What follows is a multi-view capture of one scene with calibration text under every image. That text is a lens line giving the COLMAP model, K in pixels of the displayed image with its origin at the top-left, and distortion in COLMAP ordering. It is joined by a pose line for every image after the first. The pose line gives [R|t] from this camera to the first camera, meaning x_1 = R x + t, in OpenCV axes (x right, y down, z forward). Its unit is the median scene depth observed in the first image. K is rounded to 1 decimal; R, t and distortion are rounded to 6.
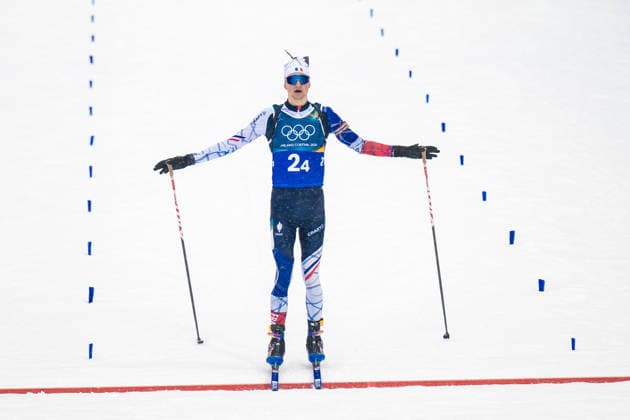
lens RADIAL K [[2909.9, 0, 315.0], [0, 2909.9, 210.0], [0, 0, 1]] dist [0.171336, 2.226048]
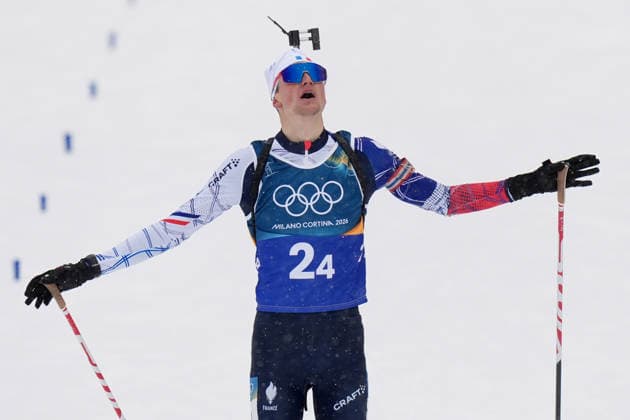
lens RADIAL K [[2909.9, 0, 315.0], [0, 2909.9, 210.0], [0, 0, 1]] dist [0.171336, 2.226048]
pose [[0.998625, -0.051418, -0.010231, 0.000210], [0.050655, 0.996634, -0.064454, 0.006522], [0.013510, 0.063847, 0.997868, 0.522688]]
